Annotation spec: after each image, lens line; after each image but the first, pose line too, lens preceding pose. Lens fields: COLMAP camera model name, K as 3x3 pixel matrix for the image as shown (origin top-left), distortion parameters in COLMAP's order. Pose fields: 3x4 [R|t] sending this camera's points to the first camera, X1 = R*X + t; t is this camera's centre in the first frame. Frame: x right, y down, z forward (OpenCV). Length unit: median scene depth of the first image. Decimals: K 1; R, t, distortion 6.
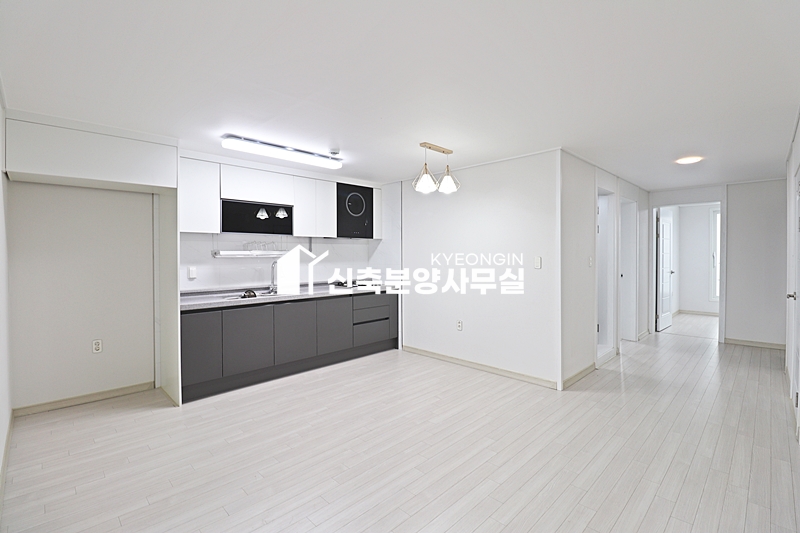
lens RADIAL K [[368.4, 0, 397.4], [0, 368.4, 255.4], [0, 0, 1]] dist [-0.005098, -0.009574]
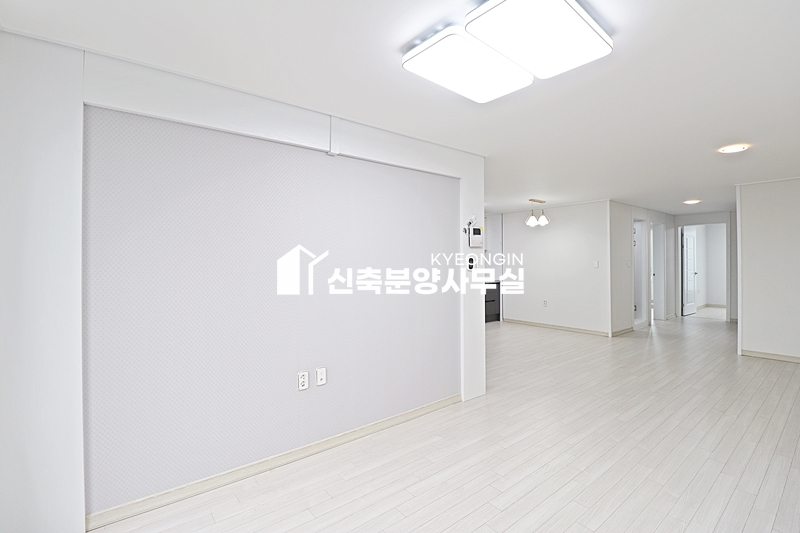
lens RADIAL K [[368.4, 0, 393.6], [0, 368.4, 259.8], [0, 0, 1]] dist [-0.005098, -0.009574]
pose [[0.994196, -0.001825, -0.107570, -0.322729], [0.000413, 0.999913, -0.013148, 0.019117], [0.107584, 0.013028, 0.994111, -0.700072]]
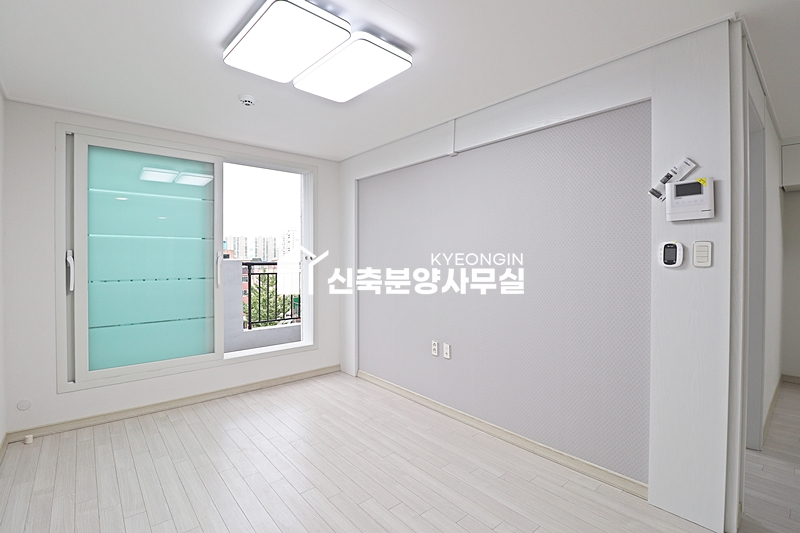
lens RADIAL K [[368.4, 0, 400.6], [0, 368.4, 261.4], [0, 0, 1]] dist [-0.005098, -0.009574]
pose [[-0.060479, 0.013874, -0.998073, 0.189140], [-0.012074, 0.999820, 0.014630, 0.022515], [0.998096, 0.012936, -0.060301, -0.165127]]
